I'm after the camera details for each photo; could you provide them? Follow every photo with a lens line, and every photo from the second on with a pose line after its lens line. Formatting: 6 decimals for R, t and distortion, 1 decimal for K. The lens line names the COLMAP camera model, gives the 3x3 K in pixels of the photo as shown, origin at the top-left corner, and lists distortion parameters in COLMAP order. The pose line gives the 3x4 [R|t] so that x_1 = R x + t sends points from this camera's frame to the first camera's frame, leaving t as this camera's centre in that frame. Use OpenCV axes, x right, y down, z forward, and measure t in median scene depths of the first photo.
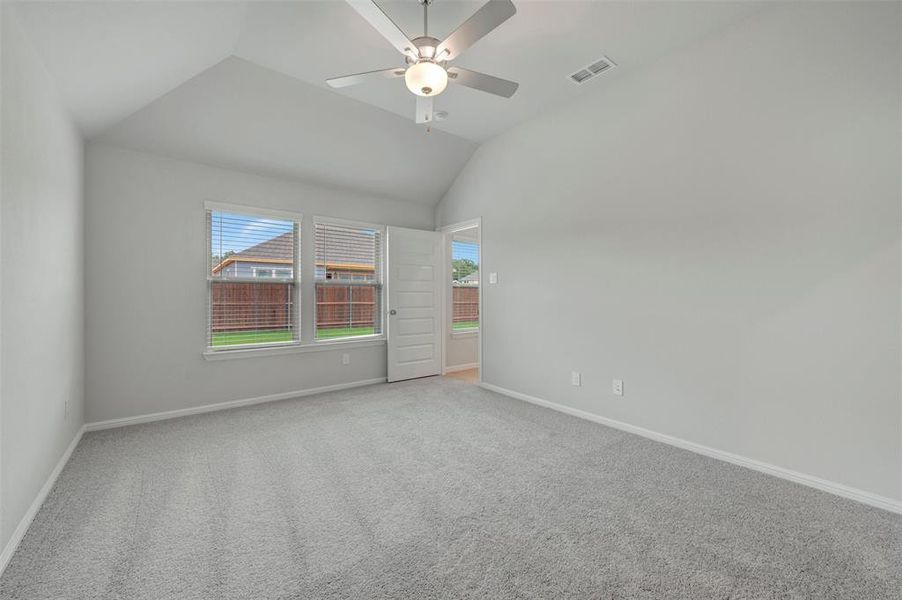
lens RADIAL K [[365.1, 0, 453.0], [0, 365.1, 297.6], [0, 0, 1]] dist [0.001050, 0.000284]
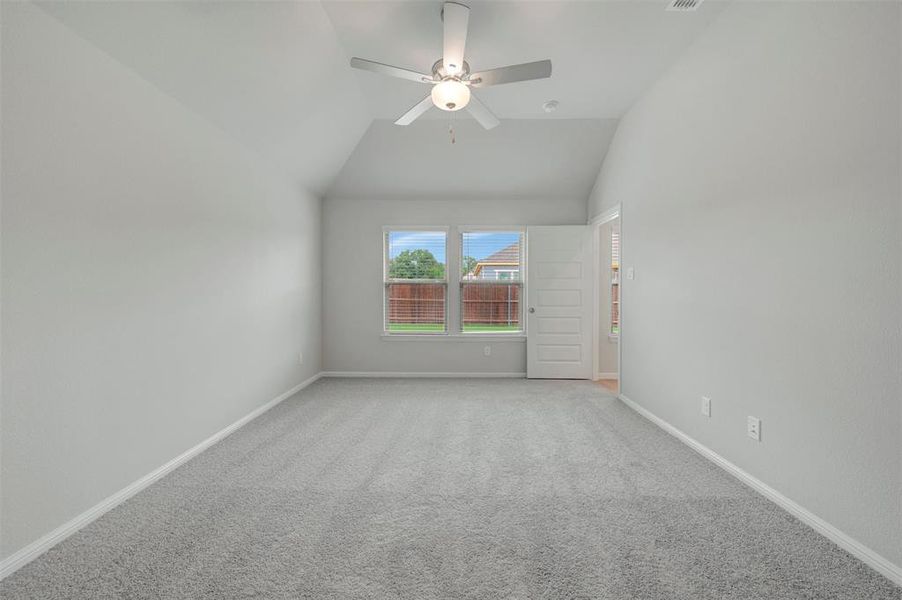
lens RADIAL K [[365.1, 0, 453.0], [0, 365.1, 297.6], [0, 0, 1]] dist [0.001050, 0.000284]
pose [[0.775224, 0.011276, -0.631586, 0.313120], [-0.010307, 0.999933, 0.005201, 0.002410], [0.631602, 0.002478, 0.775288, 0.076176]]
